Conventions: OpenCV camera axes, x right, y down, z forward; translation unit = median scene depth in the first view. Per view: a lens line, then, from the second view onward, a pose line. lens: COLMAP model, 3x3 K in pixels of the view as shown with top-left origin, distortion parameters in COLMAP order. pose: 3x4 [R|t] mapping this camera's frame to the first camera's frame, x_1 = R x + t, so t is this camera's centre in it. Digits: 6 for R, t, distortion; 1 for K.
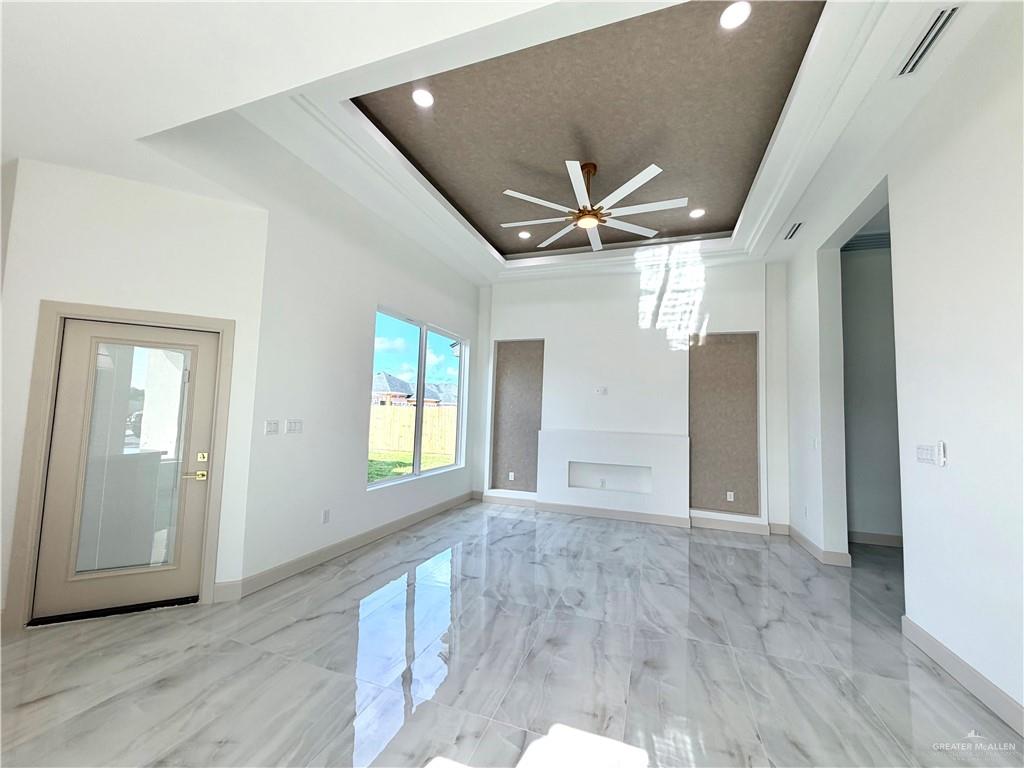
lens RADIAL K [[407.5, 0, 508.8], [0, 407.5, 385.0], [0, 0, 1]] dist [0.000537, -0.000580]
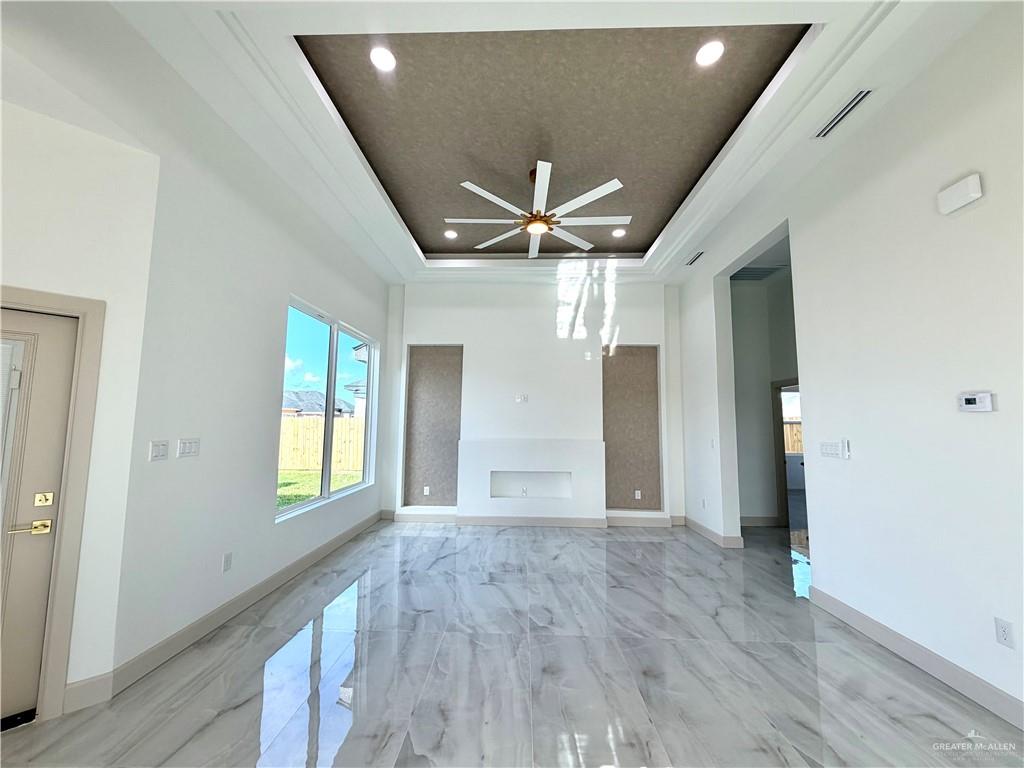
lens RADIAL K [[407.5, 0, 508.8], [0, 407.5, 385.0], [0, 0, 1]] dist [0.000537, -0.000580]
pose [[0.950871, 0.006224, 0.309525, -0.147202], [-0.000559, 0.999831, -0.018387, -0.000484], [-0.309587, 0.017311, 0.950714, 0.075072]]
